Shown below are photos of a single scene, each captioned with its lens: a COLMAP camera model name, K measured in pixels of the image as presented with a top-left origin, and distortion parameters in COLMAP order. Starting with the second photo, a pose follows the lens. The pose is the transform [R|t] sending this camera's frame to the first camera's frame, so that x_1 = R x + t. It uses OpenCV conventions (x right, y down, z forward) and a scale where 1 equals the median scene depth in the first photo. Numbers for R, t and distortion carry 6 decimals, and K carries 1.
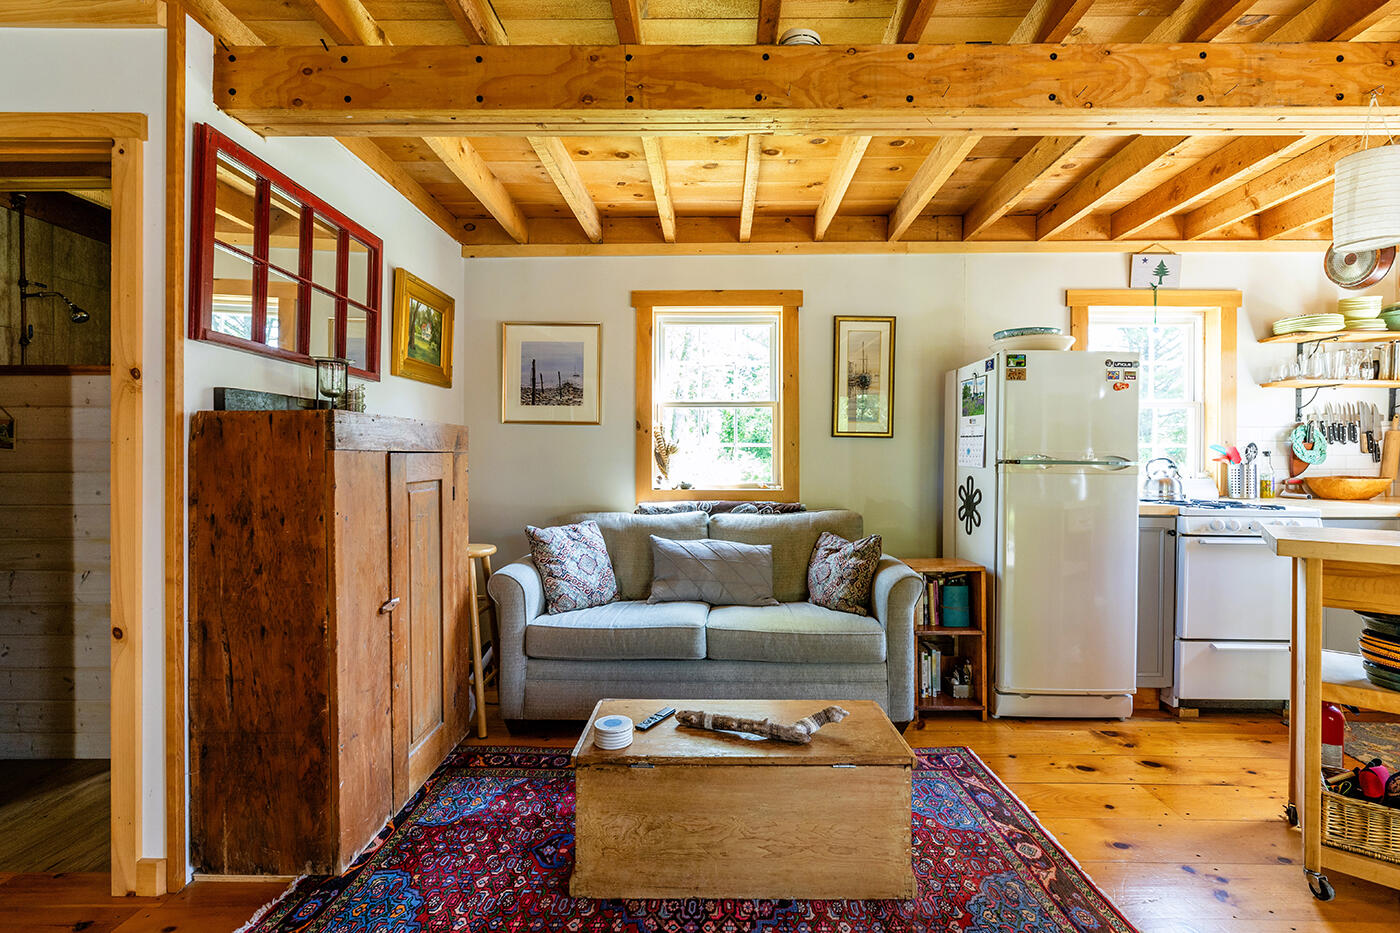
lens RADIAL K [[631.7, 0, 710.4], [0, 631.7, 461.4], [0, 0, 1]] dist [-0.002462, -0.001067]
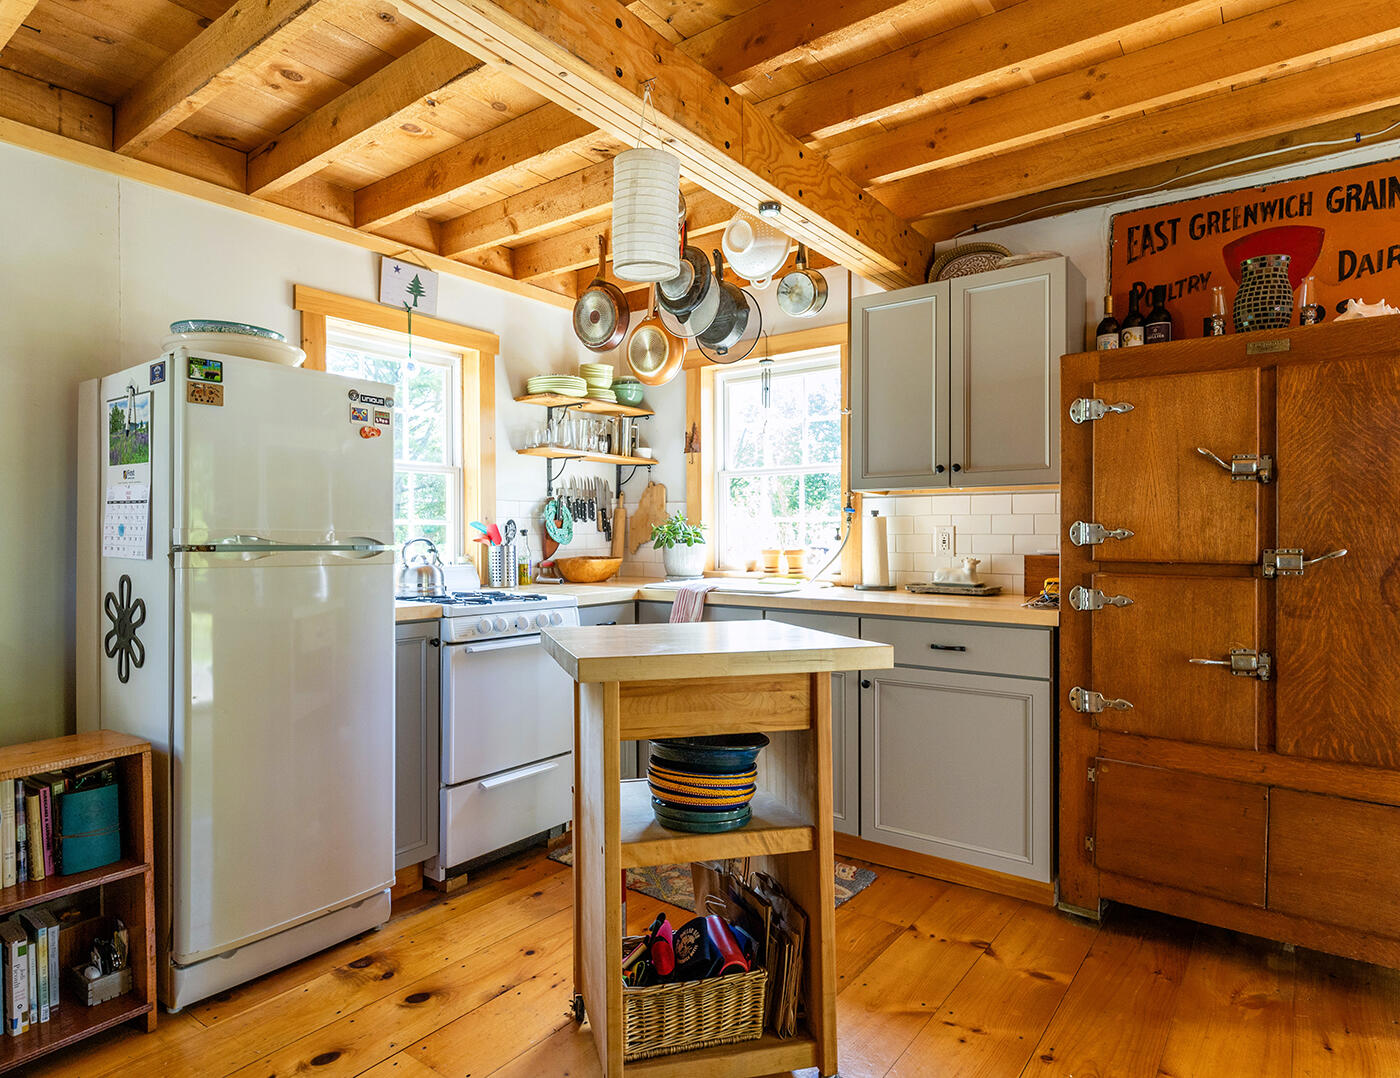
lens RADIAL K [[811.4, 0, 650.7], [0, 811.4, 537.8], [0, 0, 1]] dist [0.001118, 0.000071]
pose [[0.613231, -0.007153, 0.789871, 0.145963], [0.011638, 0.999932, 0.000020, -0.003841], [-0.789818, 0.009181, 0.613273, 0.227955]]
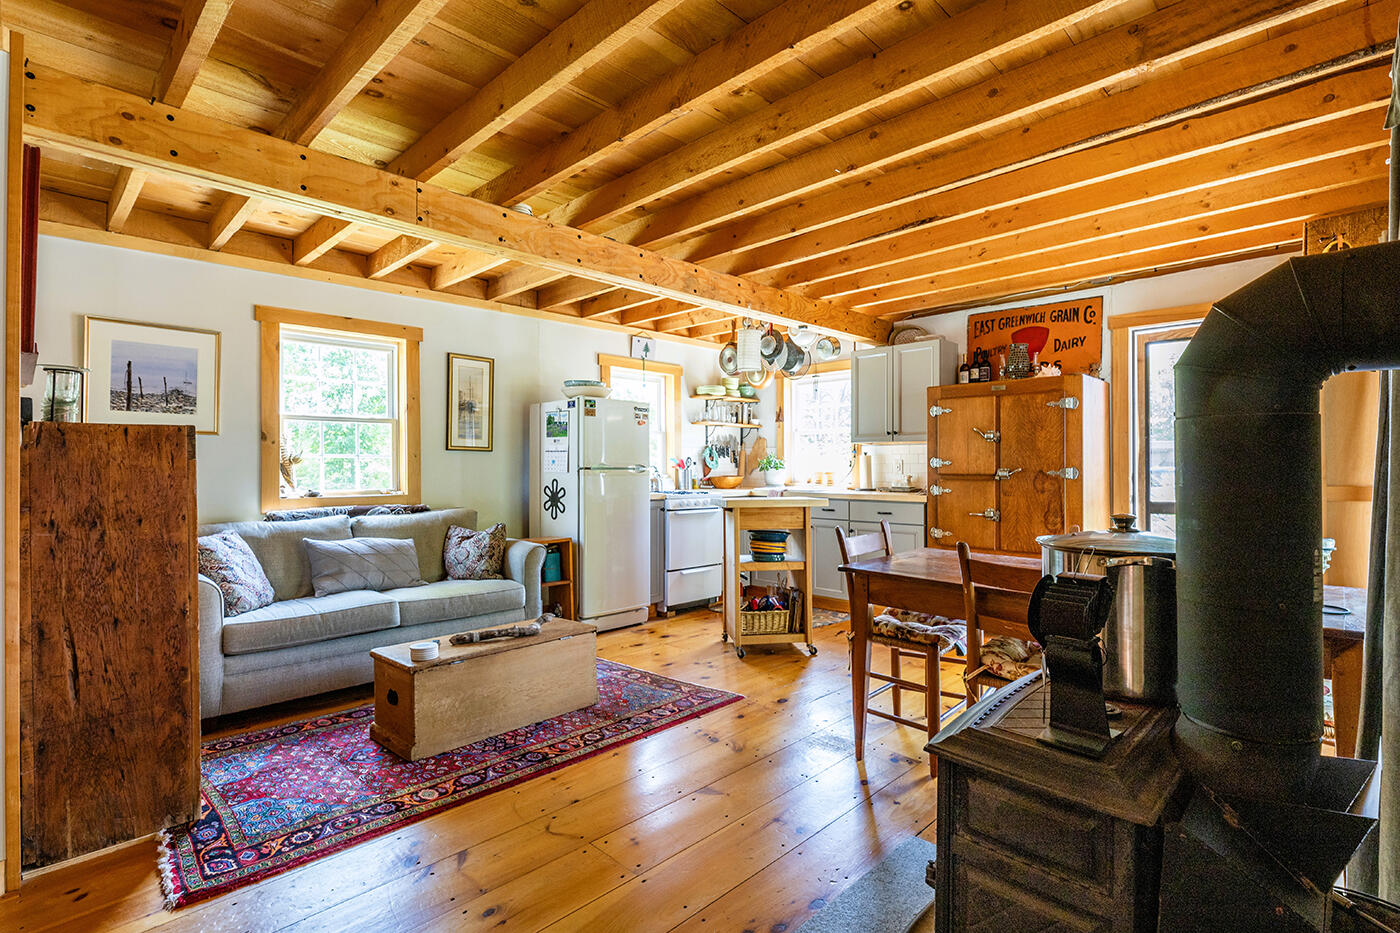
lens RADIAL K [[690.6, 0, 725.2], [0, 690.6, 463.3], [0, 0, 1]] dist [-0.000313, 0.001401]
pose [[0.666440, -0.001271, 0.745558, -0.541766], [0.012941, 0.999868, -0.009863, 0.009126], [-0.745447, 0.016221, 0.666368, -0.369018]]
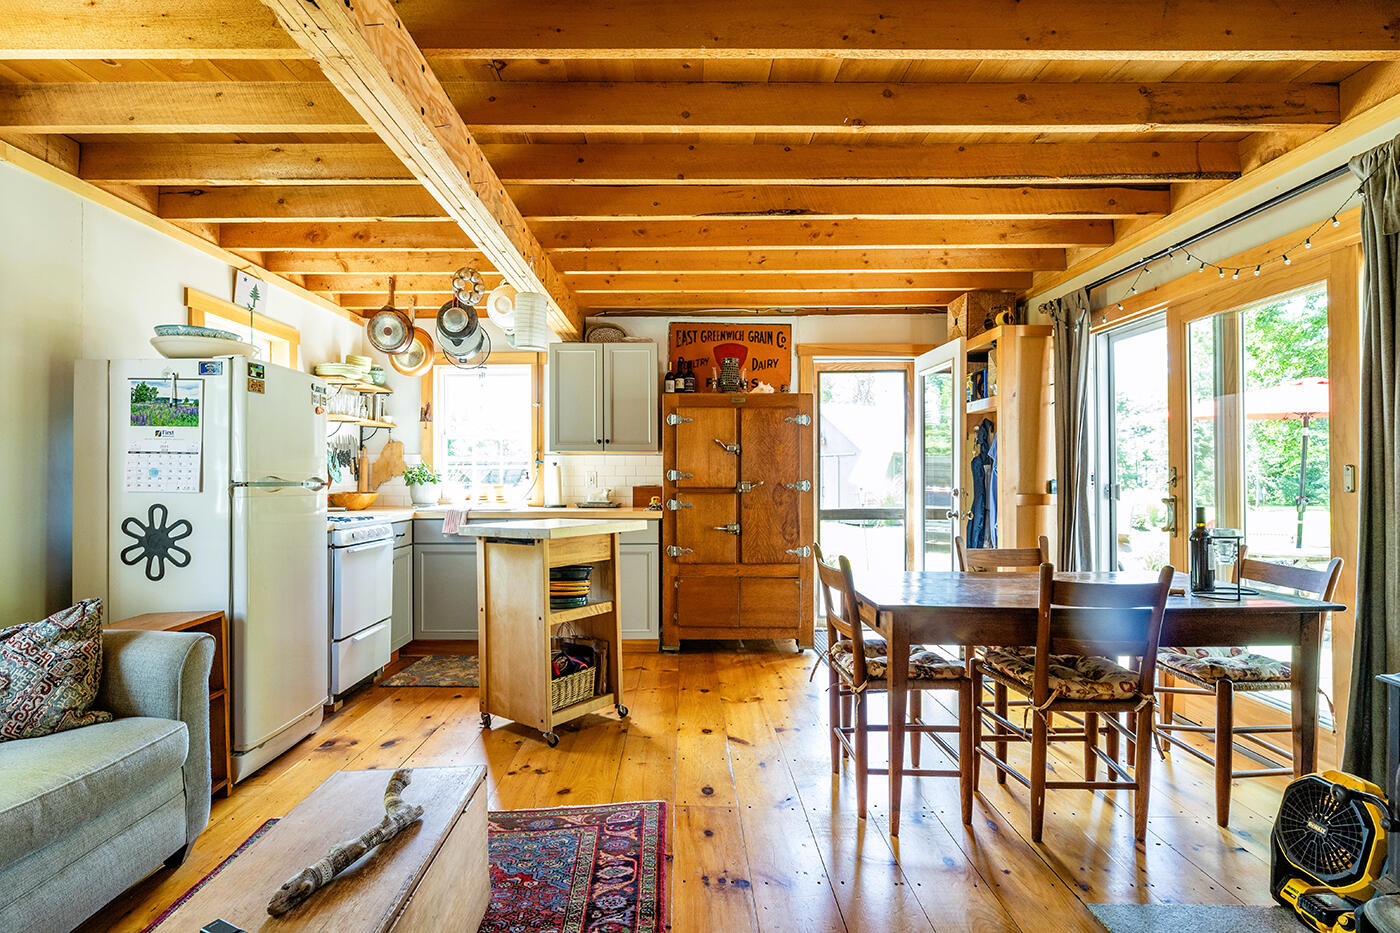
lens RADIAL K [[677.7, 0, 701.4], [0, 677.7, 468.9], [0, 0, 1]] dist [-0.000612, -0.001579]
pose [[-0.046208, 0.007401, 0.998904, -0.475616], [0.012468, 0.999899, -0.006831, -0.006212], [-0.998854, 0.012138, -0.046295, 0.398932]]
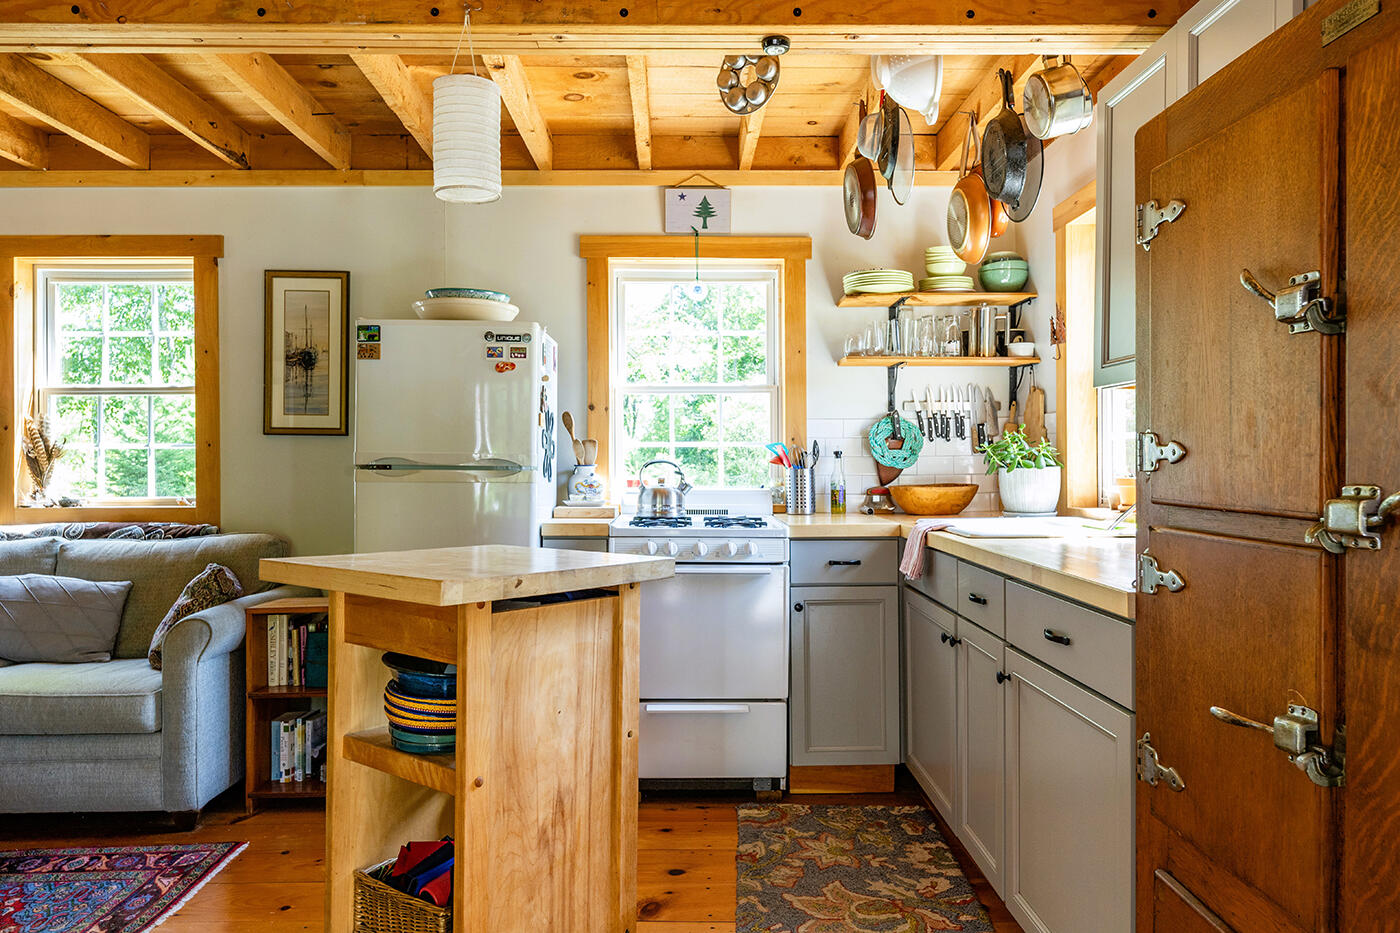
lens RADIAL K [[944.8, 0, 744.3], [0, 944.8, 464.1], [0, 0, 1]] dist [-0.004357, 0.004031]
pose [[0.999445, -0.004774, 0.032978, 0.854968], [0.004990, 0.999967, -0.006477, 0.006718], [-0.032946, 0.006638, 0.999435, -0.139055]]
